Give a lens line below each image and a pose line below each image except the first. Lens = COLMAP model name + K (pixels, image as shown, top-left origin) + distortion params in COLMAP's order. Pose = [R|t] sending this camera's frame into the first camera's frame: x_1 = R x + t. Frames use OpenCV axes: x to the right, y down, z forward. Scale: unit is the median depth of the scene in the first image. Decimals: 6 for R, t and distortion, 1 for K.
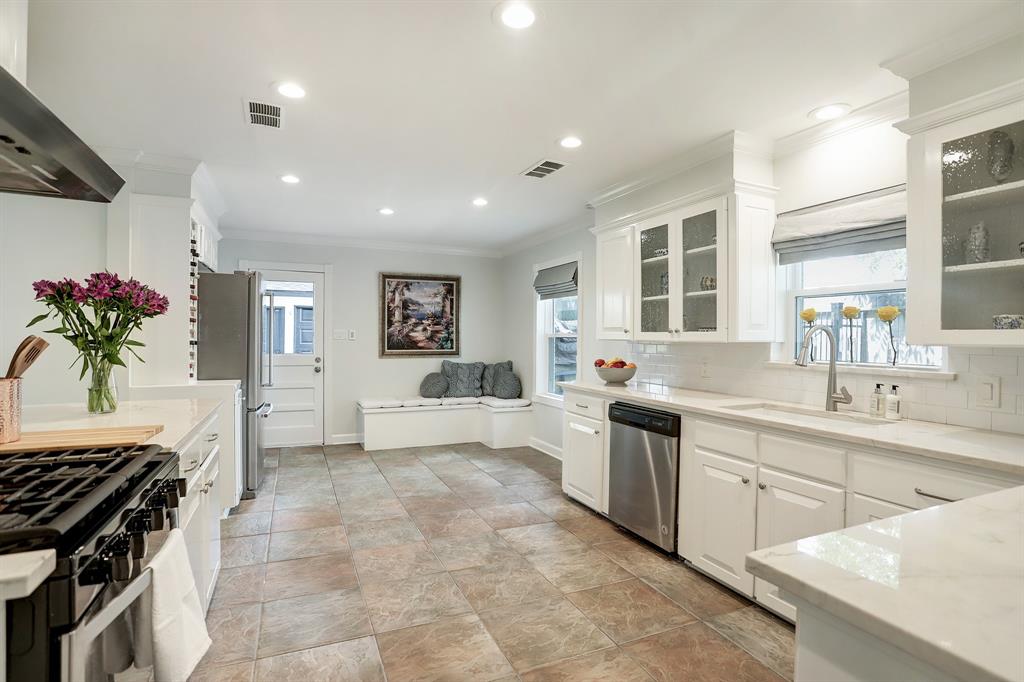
lens RADIAL K [[504.2, 0, 518.6], [0, 504.2, 336.2], [0, 0, 1]] dist [-0.059983, 0.023019]
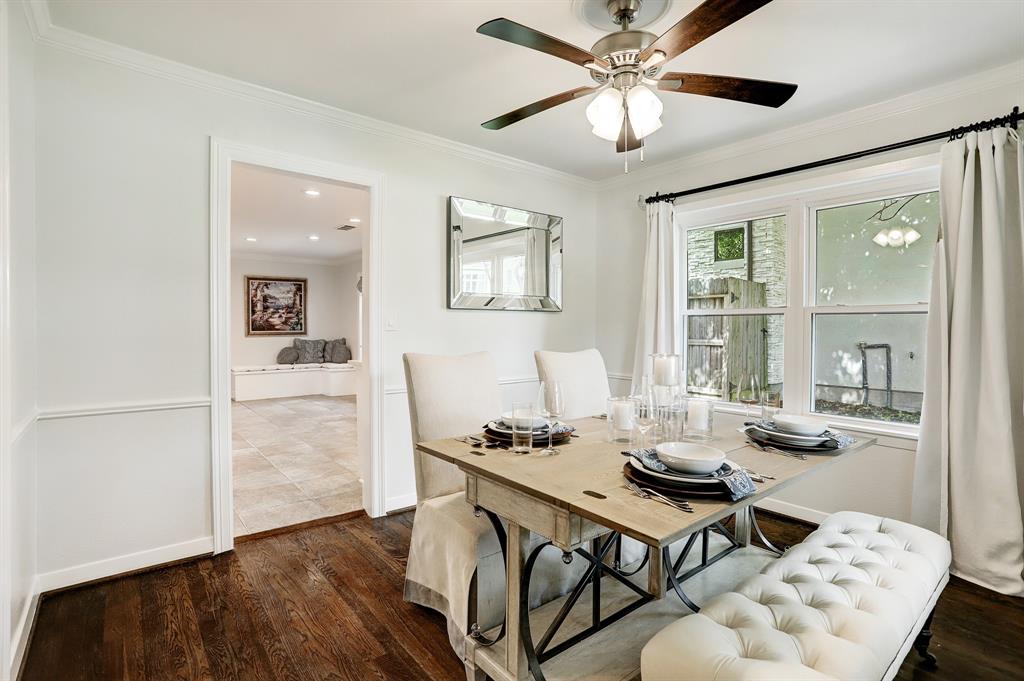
lens RADIAL K [[504.2, 0, 527.4], [0, 504.2, 331.1], [0, 0, 1]] dist [-0.059983, 0.023019]
pose [[0.963937, -0.010912, 0.265908, 0.158312], [0.007623, 0.999881, 0.013398, 0.020552], [-0.266023, -0.010887, 0.963905, -0.759493]]
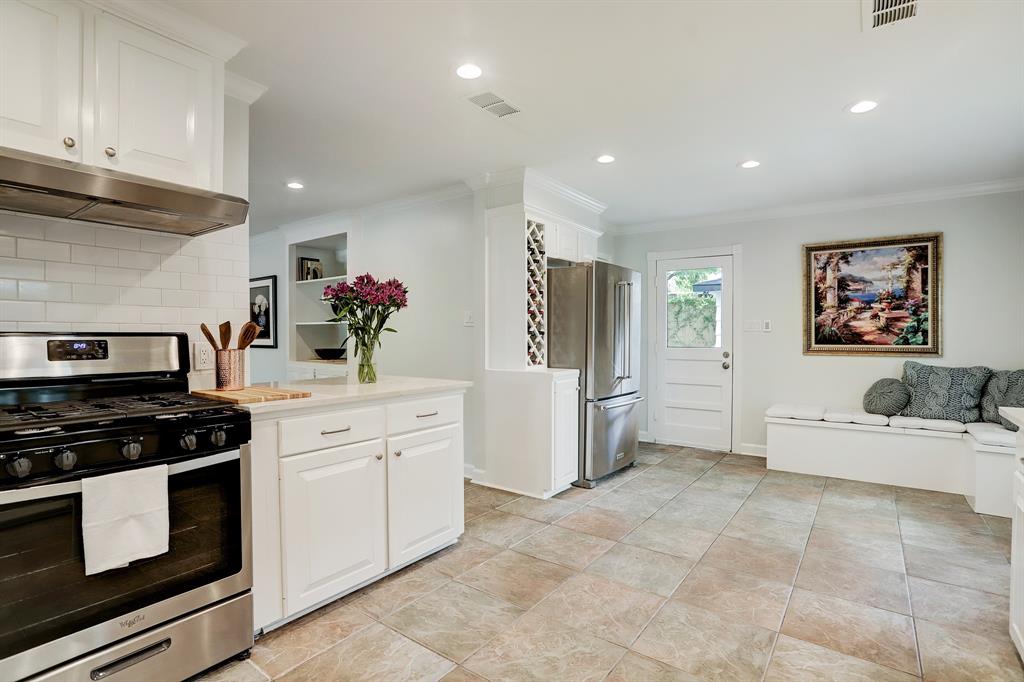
lens RADIAL K [[504.2, 0, 508.7], [0, 504.2, 341.5], [0, 0, 1]] dist [-0.059983, 0.023019]
pose [[0.489145, 0.004388, -0.872191, 0.235896], [0.007961, 0.999923, 0.009496, 0.015899], [0.872166, -0.011588, 0.489072, 0.314658]]
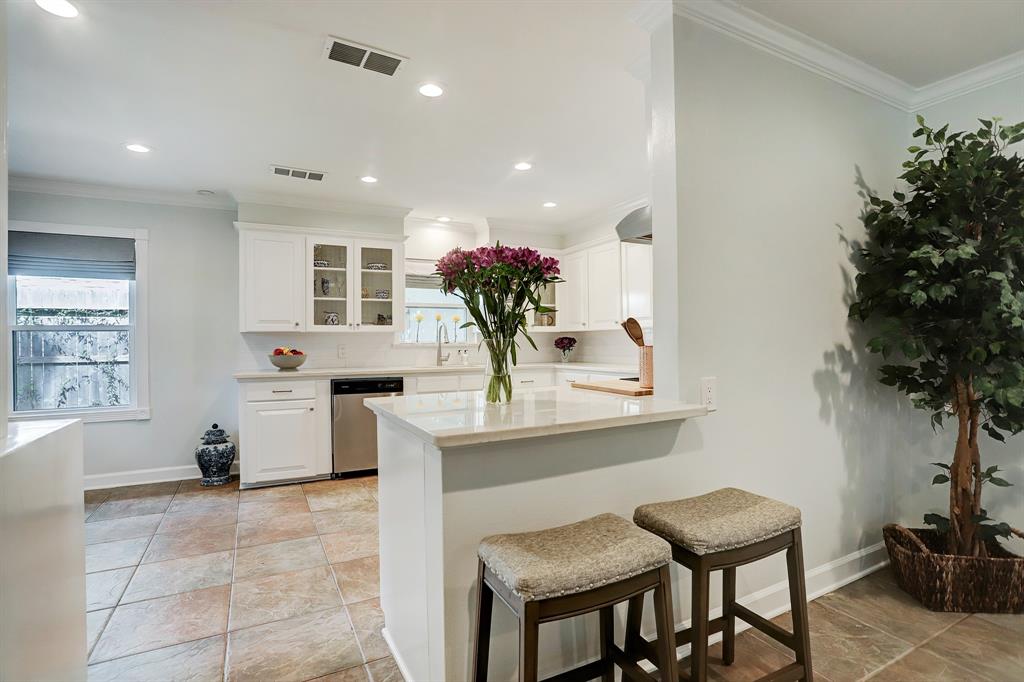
lens RADIAL K [[504.2, 0, 504.6], [0, 504.2, 339.6], [0, 0, 1]] dist [-0.059983, 0.023019]
pose [[-0.047989, -0.014951, 0.998736, -0.831051], [0.002269, 0.999884, 0.015078, 0.007691], [-0.998845, 0.002990, -0.047949, 0.482271]]
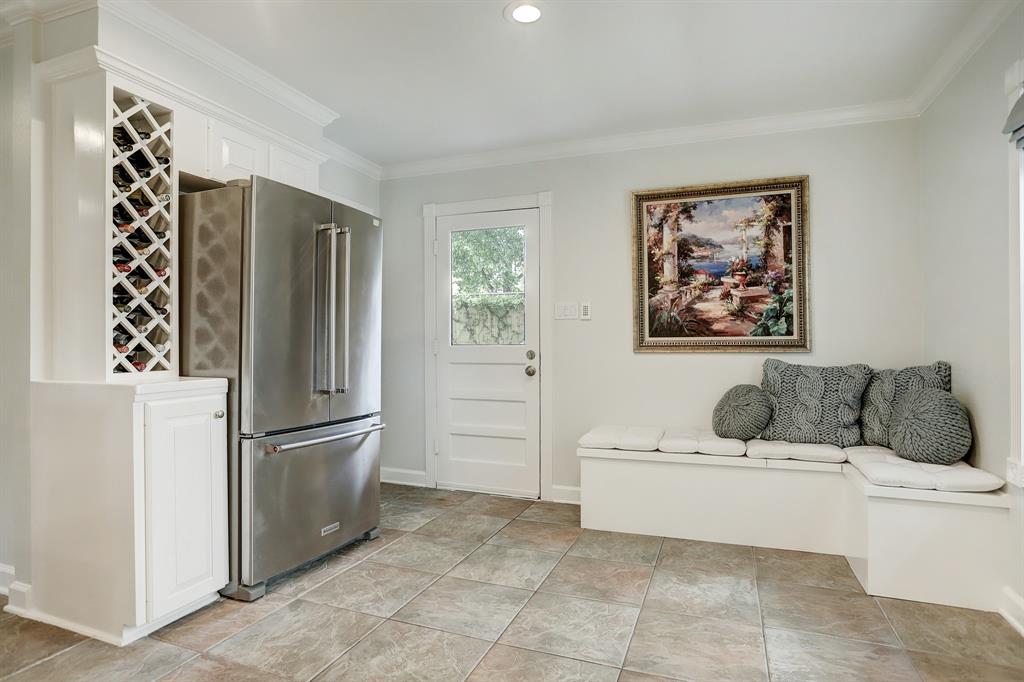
lens RADIAL K [[558.1, 0, 508.9], [0, 558.1, 340.9], [0, 0, 1]] dist [-0.053047, 0.016277]
pose [[0.696538, -0.012585, -0.717409, 0.075031], [0.011395, 0.999914, -0.006477, 0.046137], [0.717429, -0.003663, 0.696622, 0.689430]]
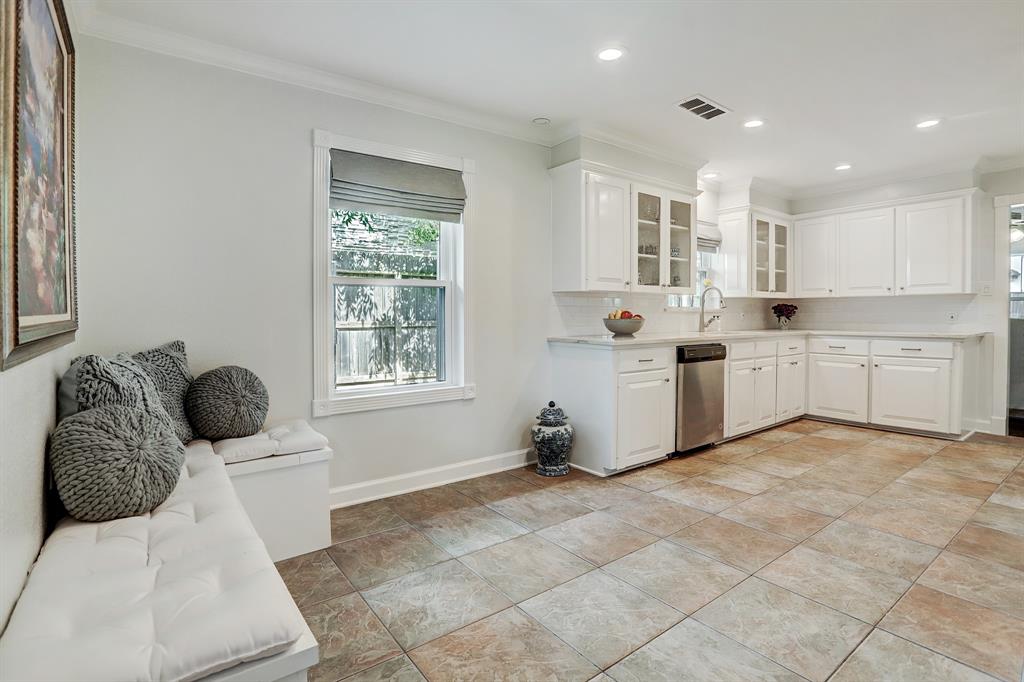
lens RADIAL K [[504.2, 0, 514.6], [0, 504.2, 320.2], [0, 0, 1]] dist [-0.059983, 0.023019]
pose [[-0.220342, -0.026060, 0.975074, -0.624456], [-0.003214, 0.999657, 0.025991, 0.032640], [-0.975417, 0.002593, -0.220350, 1.227939]]
